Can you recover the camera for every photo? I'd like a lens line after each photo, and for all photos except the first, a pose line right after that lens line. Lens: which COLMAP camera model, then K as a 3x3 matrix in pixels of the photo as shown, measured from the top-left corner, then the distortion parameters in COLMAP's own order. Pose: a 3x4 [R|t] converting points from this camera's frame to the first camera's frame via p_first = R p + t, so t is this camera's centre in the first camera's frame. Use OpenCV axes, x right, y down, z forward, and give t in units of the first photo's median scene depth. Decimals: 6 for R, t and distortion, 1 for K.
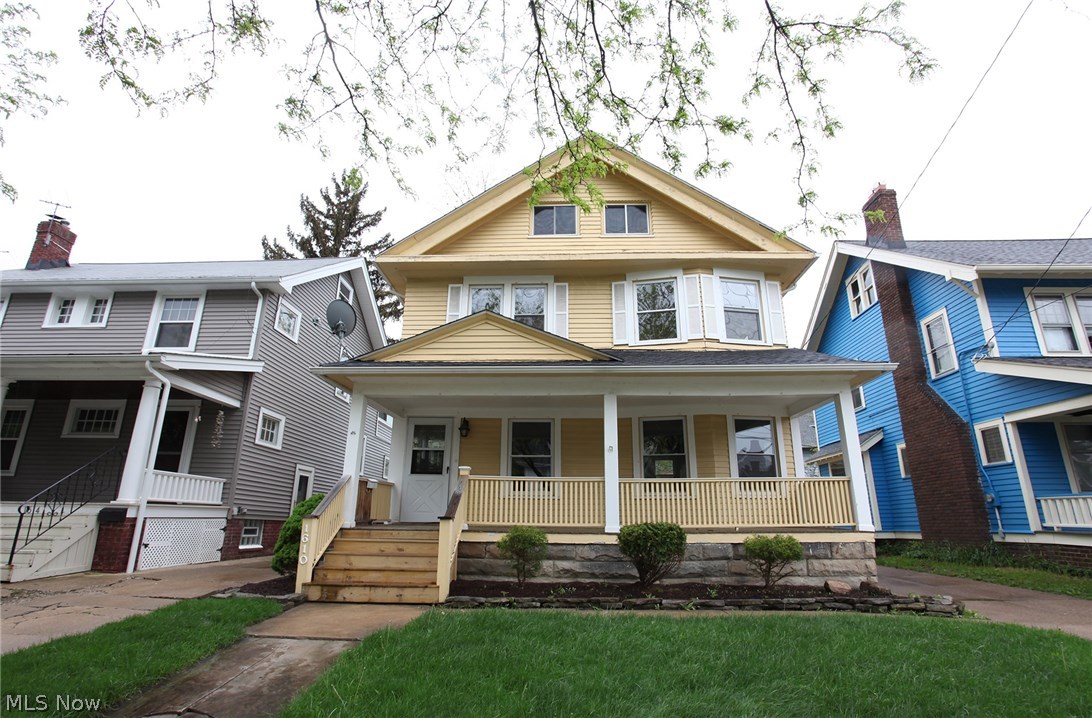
lens RADIAL K [[544.1, 0, 550.0], [0, 544.1, 358.9], [0, 0, 1]] dist [-0.081744, 0.040365]
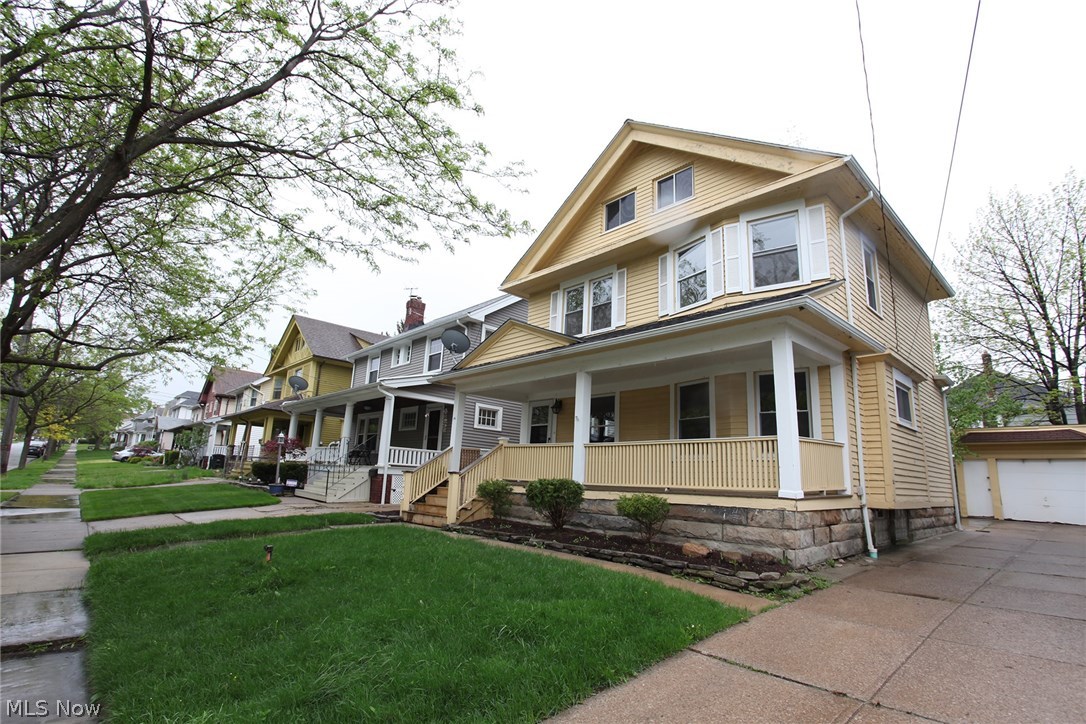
lens RADIAL K [[537.6, 0, 545.5], [0, 537.6, 362.0], [0, 0, 1]] dist [-0.076996, 0.034711]
pose [[0.701435, -0.134181, -0.699988, 0.698344], [0.174264, 0.984598, -0.014114, 0.037441], [0.691101, -0.112083, 0.714015, 0.100853]]
